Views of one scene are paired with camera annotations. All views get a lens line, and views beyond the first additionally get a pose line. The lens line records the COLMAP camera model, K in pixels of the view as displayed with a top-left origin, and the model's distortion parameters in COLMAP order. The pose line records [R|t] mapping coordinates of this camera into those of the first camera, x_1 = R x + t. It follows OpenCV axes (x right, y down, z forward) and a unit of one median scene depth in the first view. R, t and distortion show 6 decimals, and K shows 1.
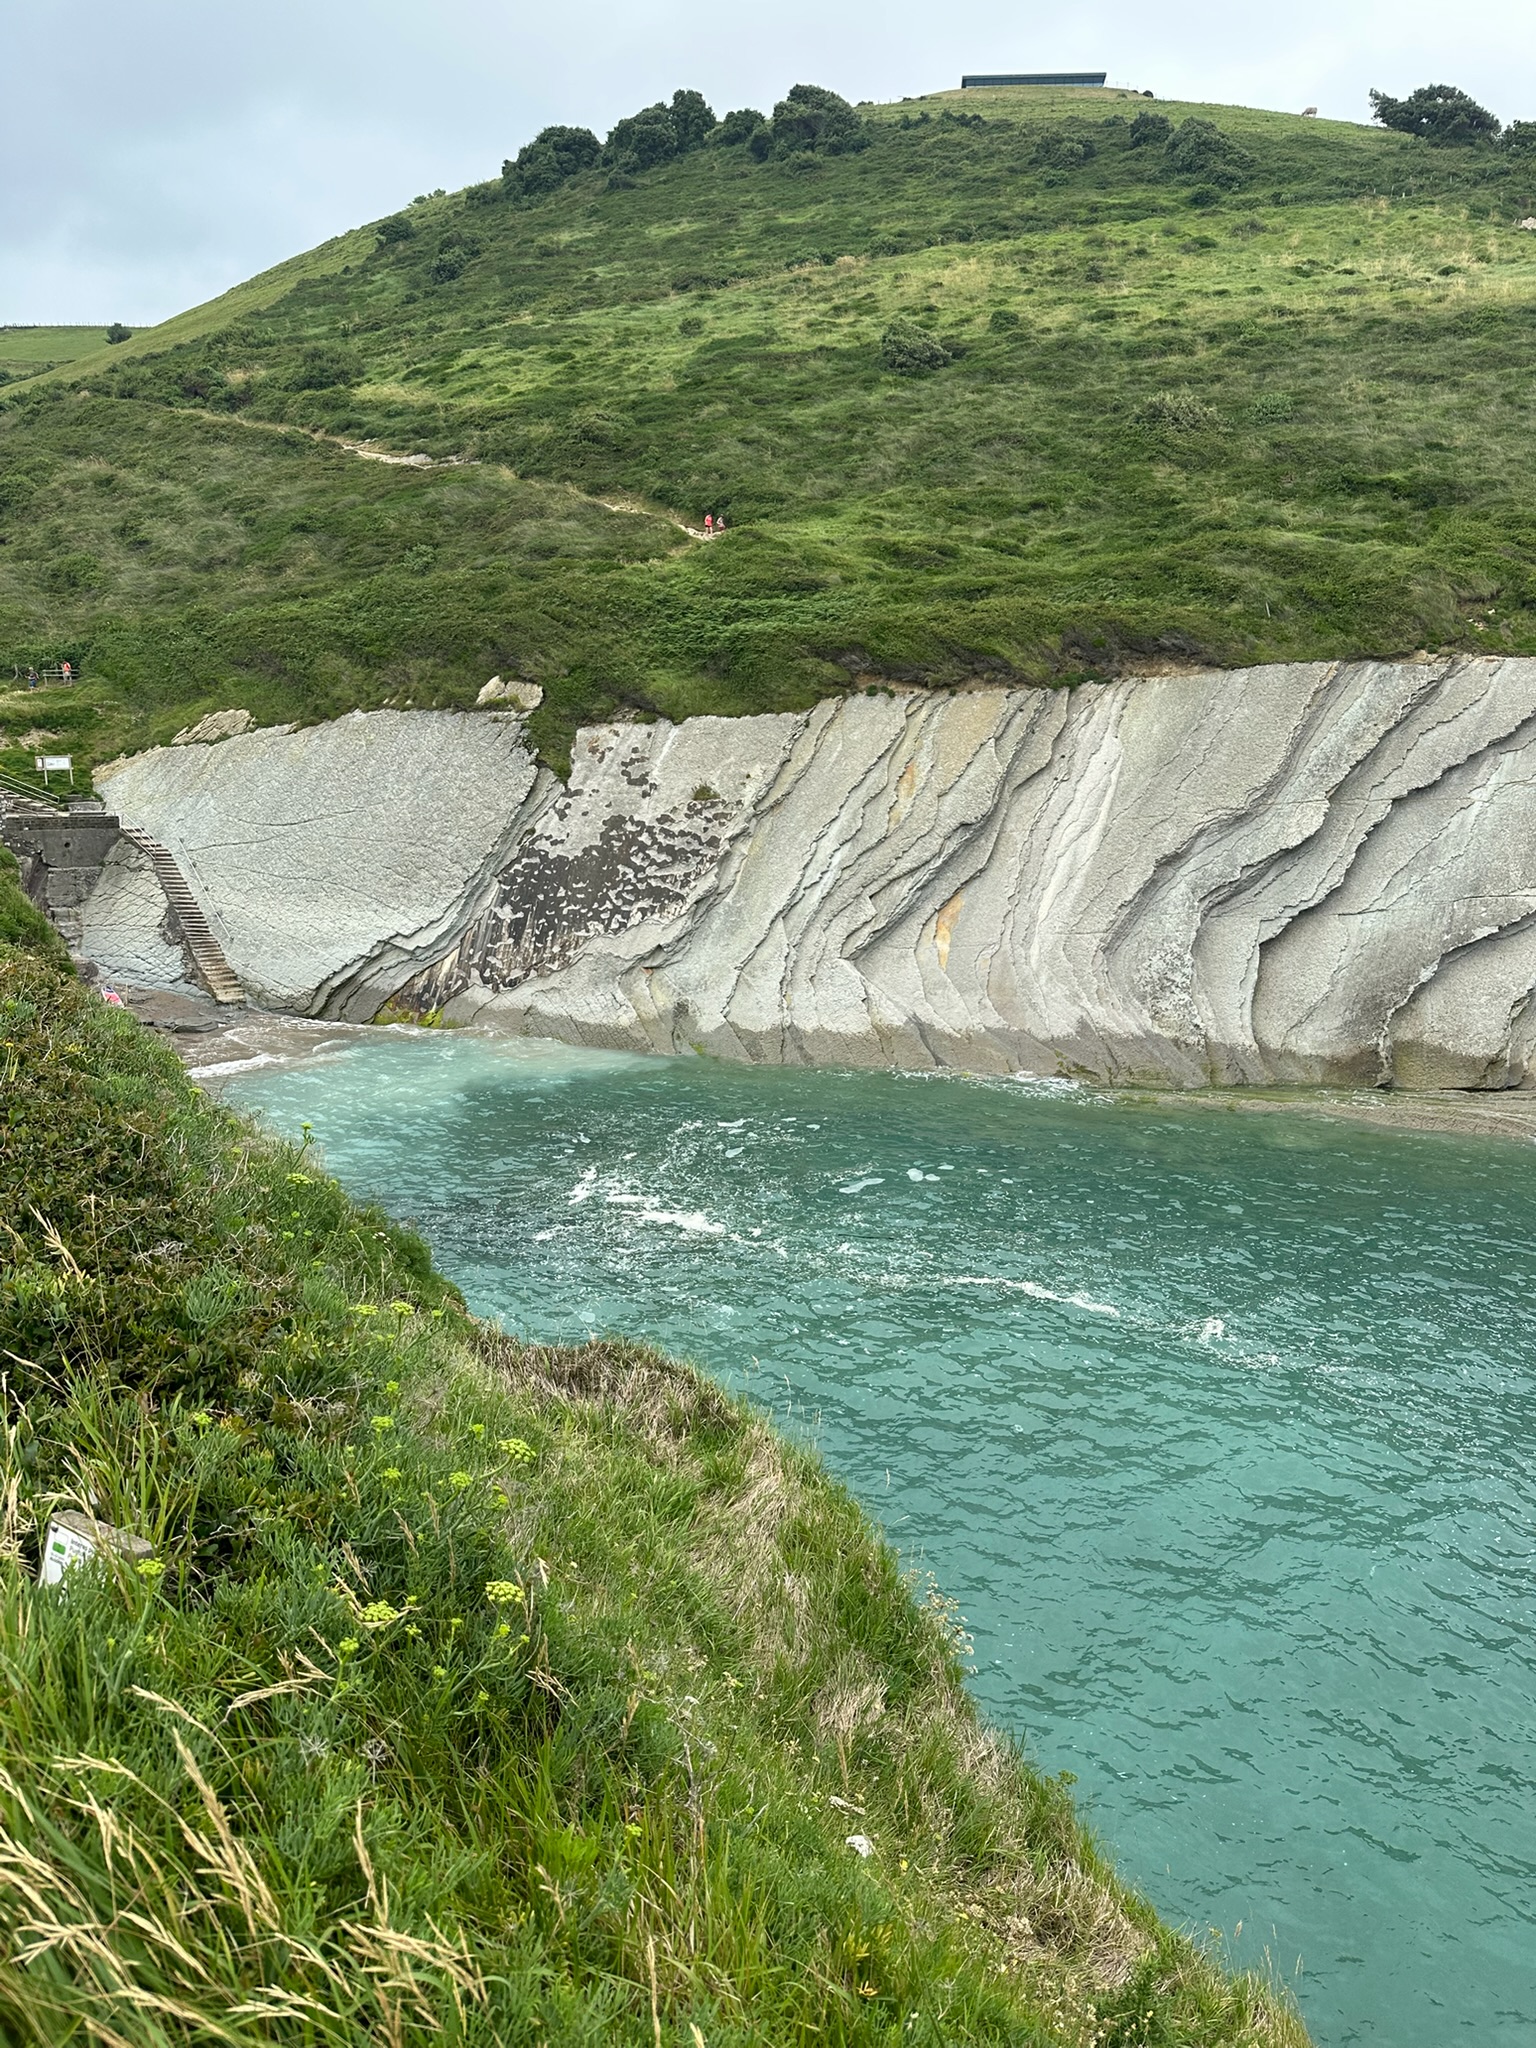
lens RADIAL K [[1431.4, 0, 768.9], [0, 1431.4, 1026.3], [0, 0, 1]] dist [0.120009, -0.213056]
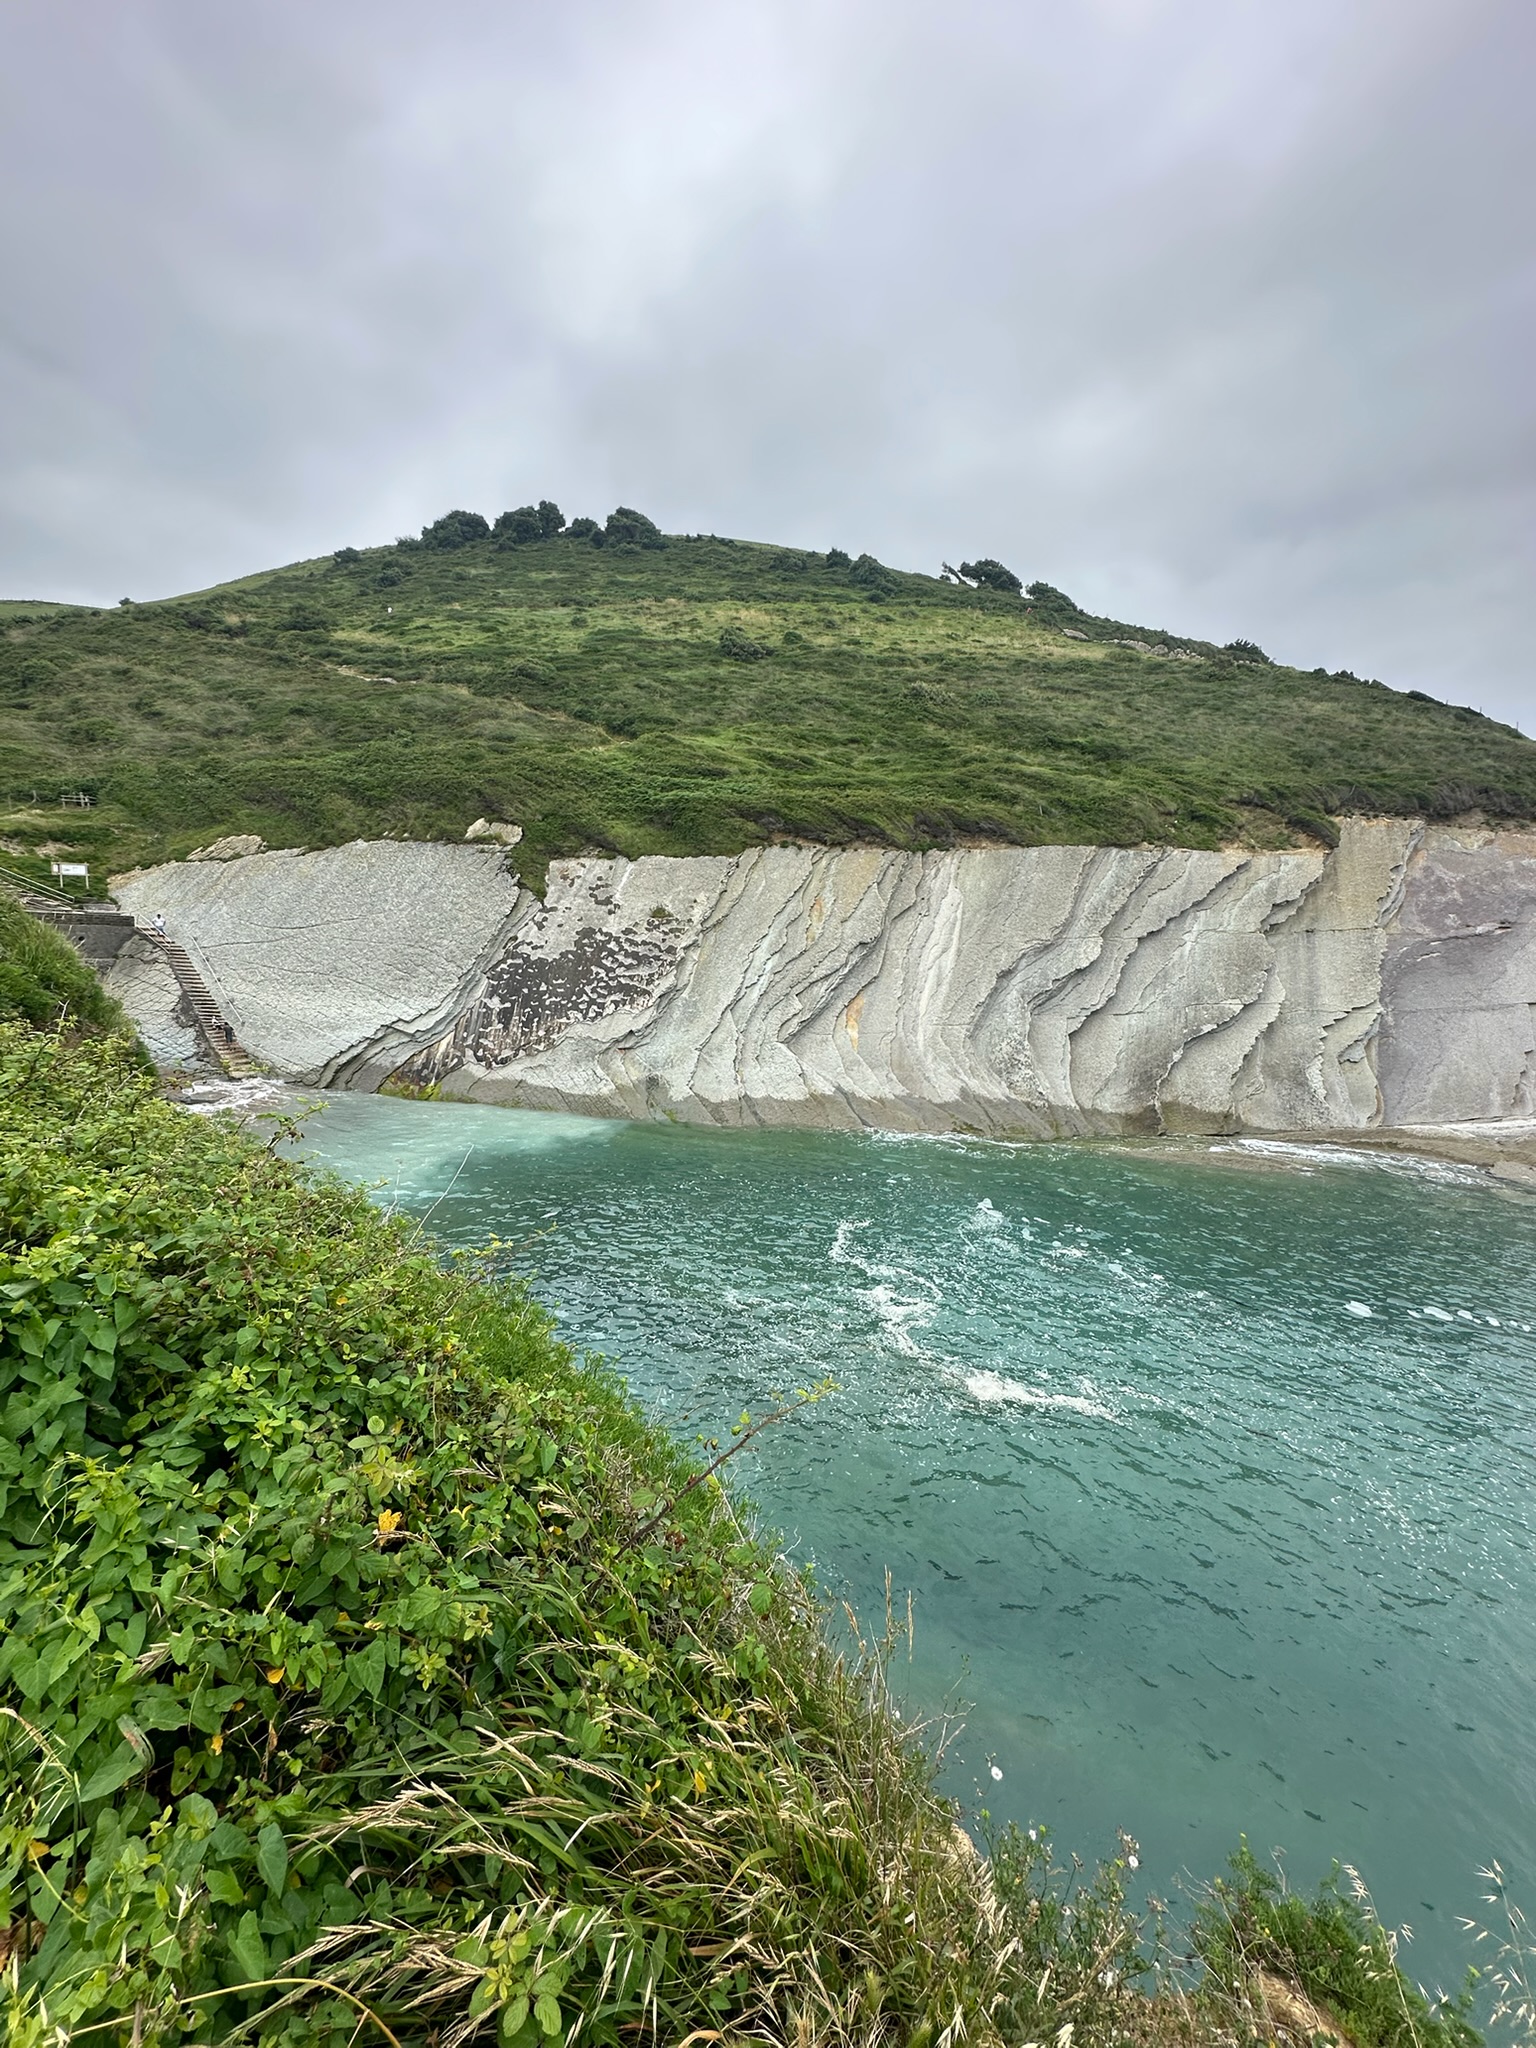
lens RADIAL K [[825.7, 0, 768.2], [0, 825.7, 1023.2], [0, 0, 1]] dist [-0.003155, 0.001592]
pose [[0.966187, 0.011965, 0.257566, -0.132872], [0.005386, 0.997768, -0.066554, -0.013258], [-0.257787, 0.065691, 0.963966, 0.253114]]
